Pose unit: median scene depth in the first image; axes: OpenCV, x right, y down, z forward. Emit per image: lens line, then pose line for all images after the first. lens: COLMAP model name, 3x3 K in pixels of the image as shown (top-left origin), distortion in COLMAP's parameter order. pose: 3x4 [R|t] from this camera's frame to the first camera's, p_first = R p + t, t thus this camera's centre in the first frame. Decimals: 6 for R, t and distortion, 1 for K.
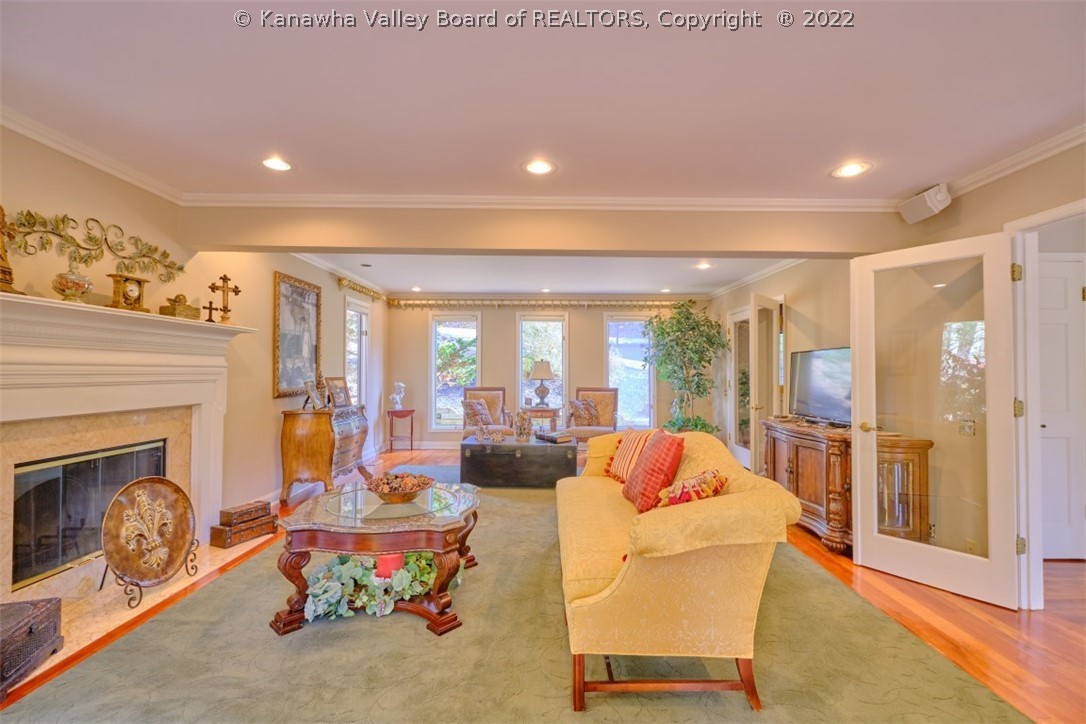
lens RADIAL K [[478.0, 0, 542.5], [0, 478.0, 363.4], [0, 0, 1]] dist [-0.000562, -0.002828]
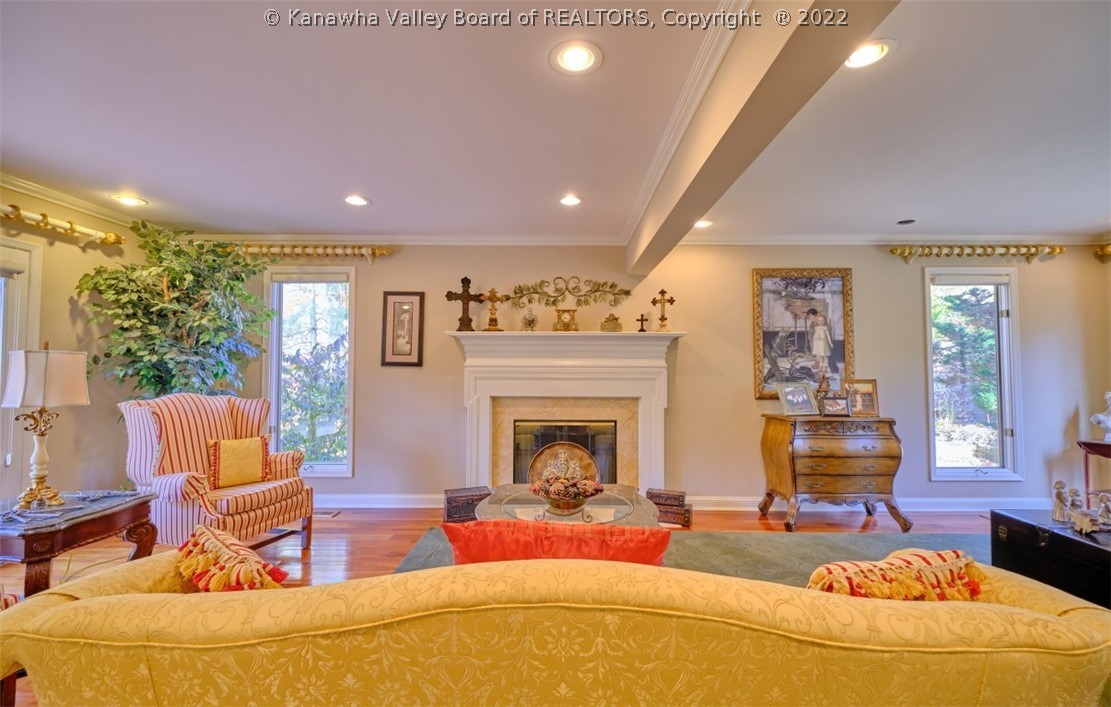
lens RADIAL K [[461.6, 0, 554.9], [0, 461.6, 355.7], [0, 0, 1]] dist [-0.003699, -0.000229]
pose [[0.000116, -0.038496, -0.999259, 0.501779], [0.012683, 0.999178, -0.038491, 0.020233], [0.999920, -0.012669, 0.000604, 0.788215]]
